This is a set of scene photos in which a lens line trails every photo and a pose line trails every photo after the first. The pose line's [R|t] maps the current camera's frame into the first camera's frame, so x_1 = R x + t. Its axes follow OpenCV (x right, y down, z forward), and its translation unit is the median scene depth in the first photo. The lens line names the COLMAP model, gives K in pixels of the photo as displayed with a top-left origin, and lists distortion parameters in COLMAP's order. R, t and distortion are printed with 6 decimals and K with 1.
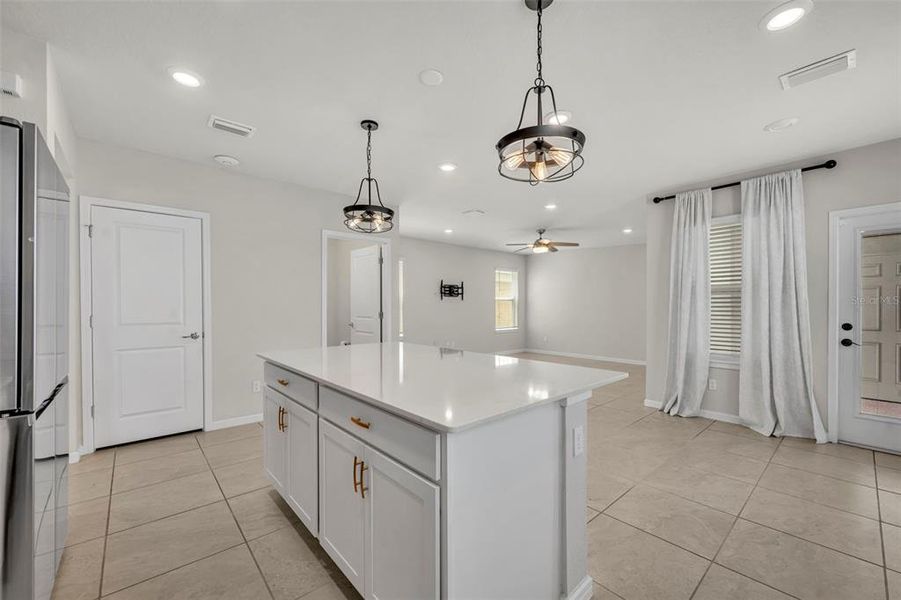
lens RADIAL K [[361.1, 0, 449.6], [0, 361.1, 306.4], [0, 0, 1]] dist [-0.001701, -0.000051]
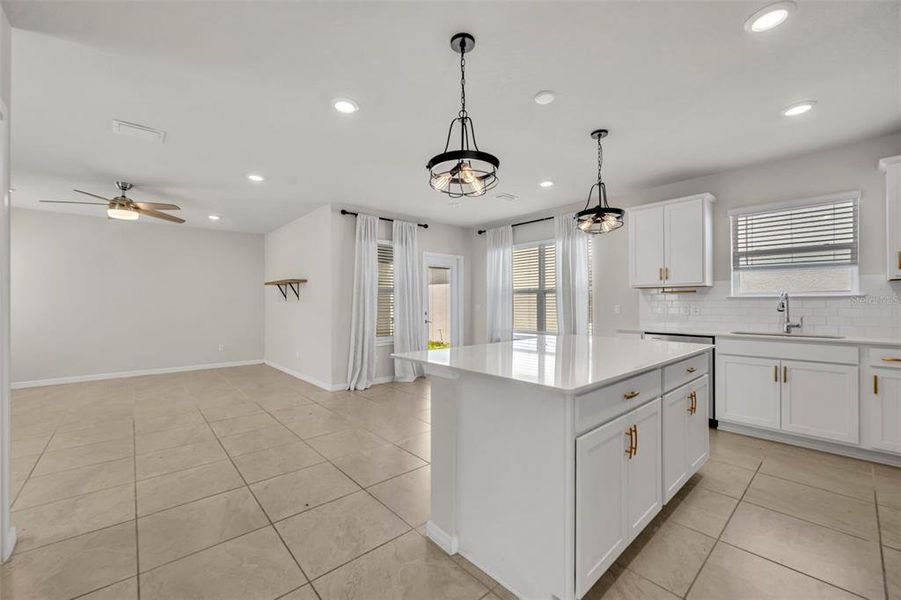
lens RADIAL K [[361.1, 0, 446.9], [0, 361.1, 298.4], [0, 0, 1]] dist [-0.001701, -0.000051]
pose [[-0.011148, 0.014011, 0.999840, -0.779758], [0.003057, 0.999898, -0.013977, 0.005359], [-0.999933, 0.002901, -0.011190, 0.879050]]
